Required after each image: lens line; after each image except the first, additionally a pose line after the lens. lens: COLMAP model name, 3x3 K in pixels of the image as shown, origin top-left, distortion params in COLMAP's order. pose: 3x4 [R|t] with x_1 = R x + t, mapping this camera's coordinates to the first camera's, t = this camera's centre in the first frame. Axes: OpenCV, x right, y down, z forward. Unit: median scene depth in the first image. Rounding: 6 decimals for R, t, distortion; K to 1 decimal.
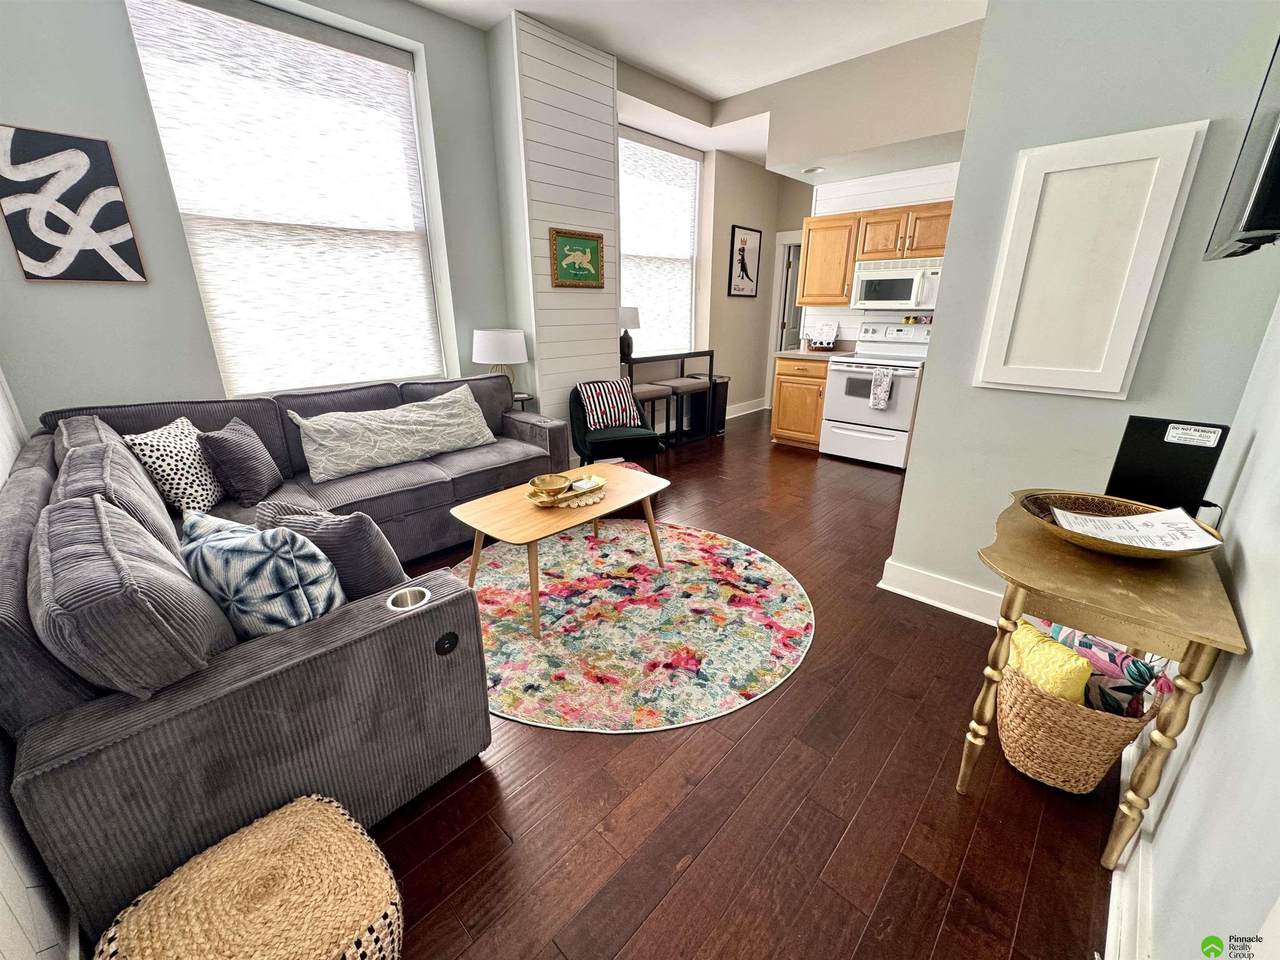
lens RADIAL K [[511.3, 0, 640.0], [0, 511.3, 480.0], [0, 0, 1]] dist [-0.001432, 0.000273]
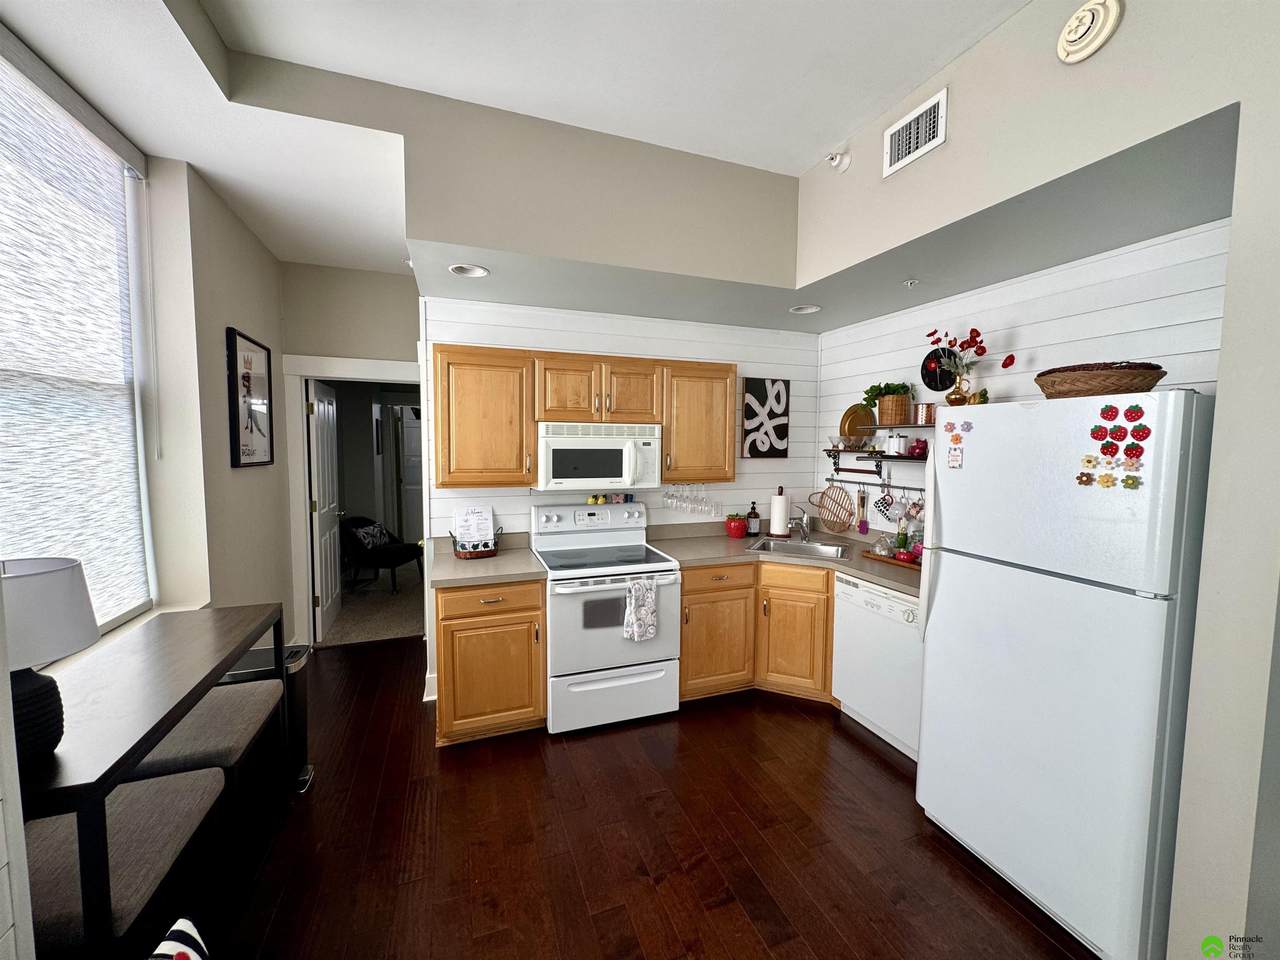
lens RADIAL K [[511.3, 0, 640.0], [0, 511.3, 480.0], [0, 0, 1]] dist [-0.001432, 0.000273]
pose [[0.438514, -0.063091, 0.896507, -0.153241], [0.281730, 0.956903, -0.070463, -0.408011], [-0.853425, 0.283472, 0.437390, 0.932296]]
